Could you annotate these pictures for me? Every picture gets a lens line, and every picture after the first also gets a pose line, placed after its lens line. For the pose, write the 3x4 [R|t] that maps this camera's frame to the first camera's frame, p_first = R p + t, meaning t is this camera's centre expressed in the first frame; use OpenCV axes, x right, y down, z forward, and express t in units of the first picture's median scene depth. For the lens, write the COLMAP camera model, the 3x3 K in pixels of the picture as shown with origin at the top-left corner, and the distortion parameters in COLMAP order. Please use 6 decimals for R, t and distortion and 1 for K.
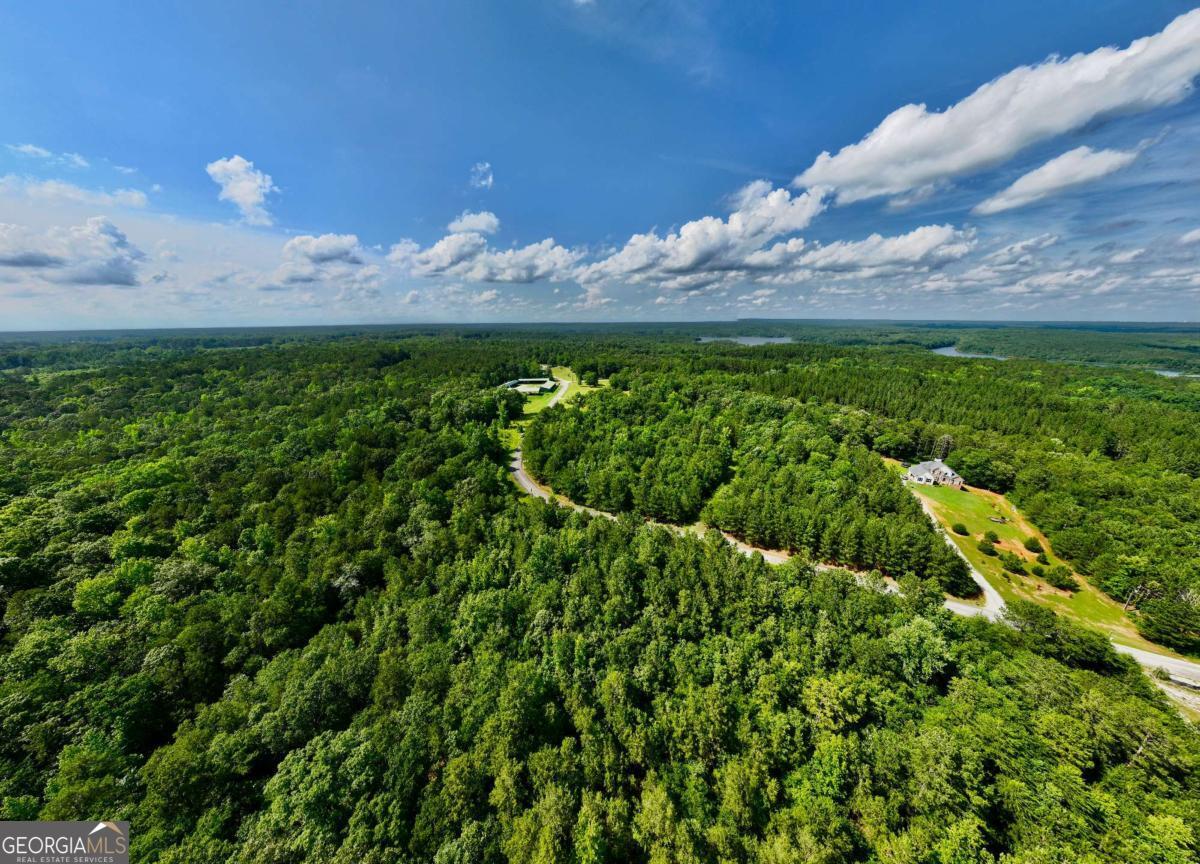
lens RADIAL K [[347.4, 0, 602.8], [0, 347.4, 449.8], [0, 0, 1]] dist [0.000977, -0.003236]
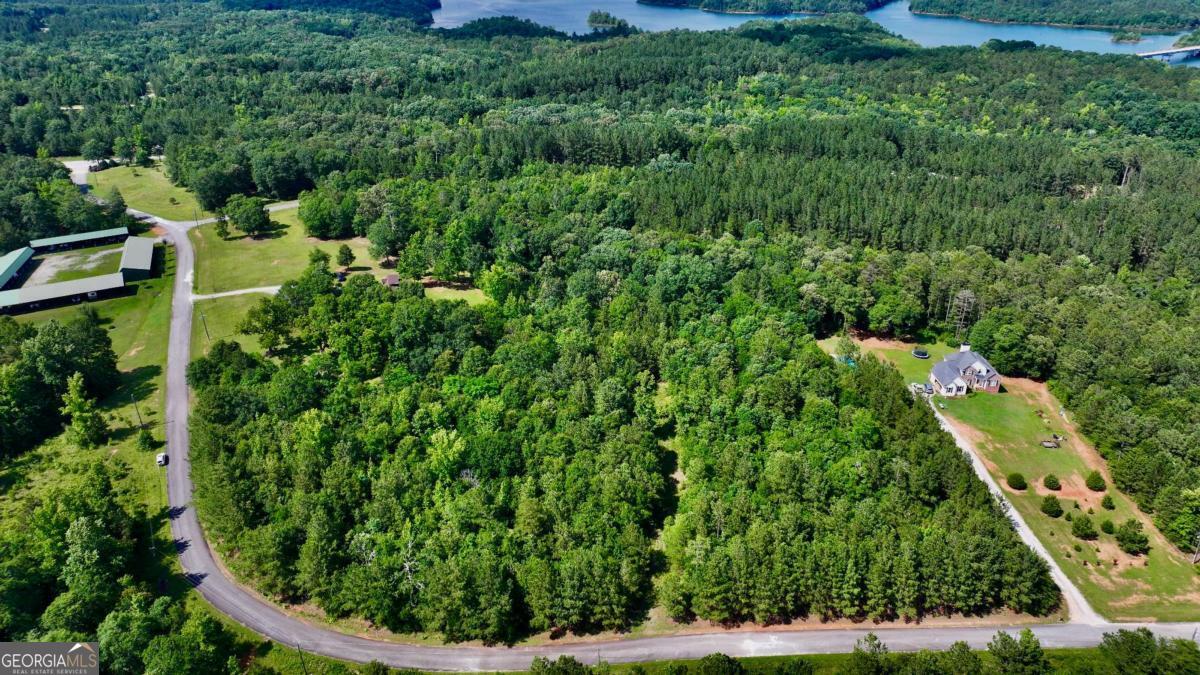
lens RADIAL K [[843.3, 0, 600.0], [0, 843.3, 337.5], [0, 0, 1]] dist [-0.035743, 0.001037]
pose [[0.889905, -0.212924, 0.403401, -0.192791], [0.161306, 0.974123, 0.158321, -0.328685], [-0.426672, -0.075820, 0.901223, -0.046739]]
